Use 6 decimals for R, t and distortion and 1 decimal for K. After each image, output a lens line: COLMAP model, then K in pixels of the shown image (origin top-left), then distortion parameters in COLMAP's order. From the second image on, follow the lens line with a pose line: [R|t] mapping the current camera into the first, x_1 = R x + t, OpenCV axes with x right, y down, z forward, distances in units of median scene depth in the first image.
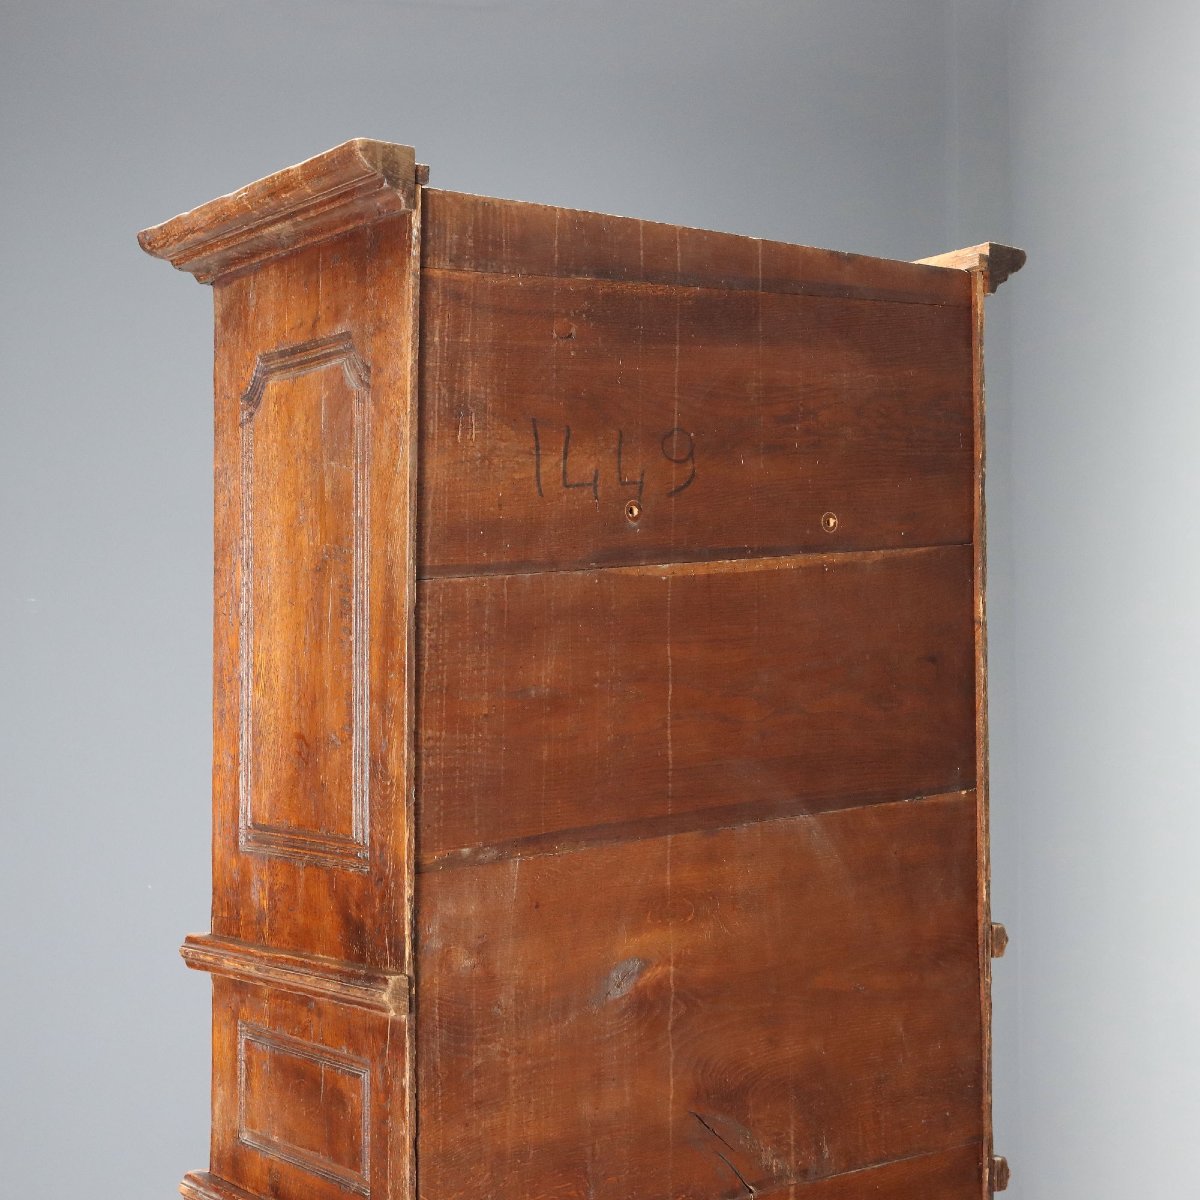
lens RADIAL K [[2156.9, 0, 601.2], [0, 2156.9, 600.0], [0, 0, 1]] dist [0.004992, 0.000000]
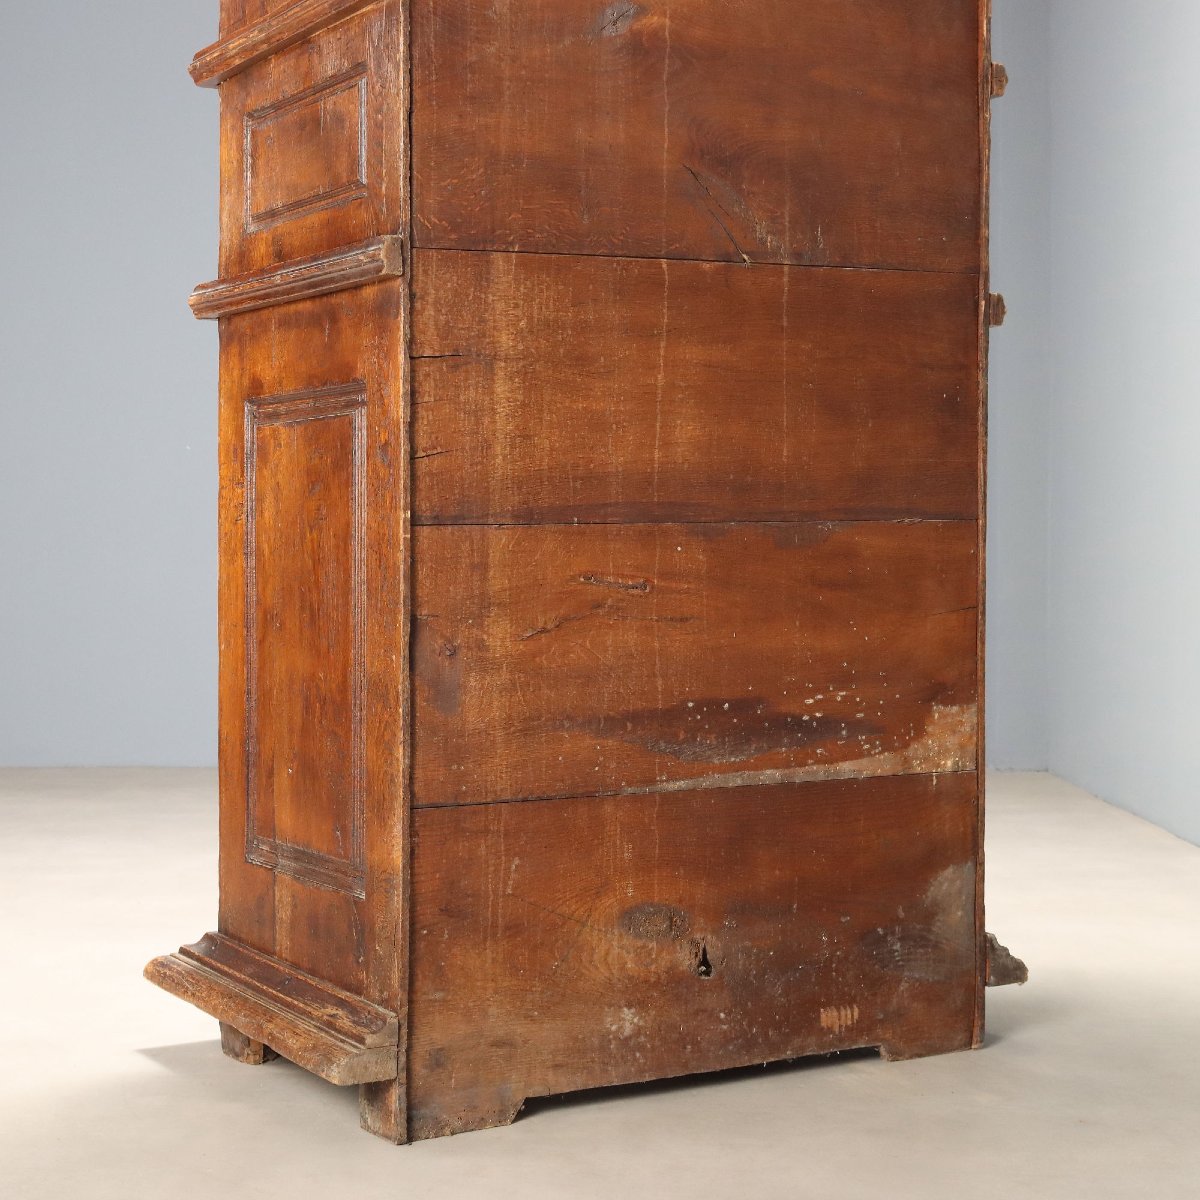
lens RADIAL K [[2156.9, 0, 597.6], [0, 2156.9, 600.1], [0, 0, 1]] dist [0.004992, 0.000000]
pose [[0.999600, 0.006951, -0.027403, 0.029223], [-0.005562, 0.998710, 0.050463, 0.385969], [0.027719, -0.050290, 0.998350, -0.024416]]
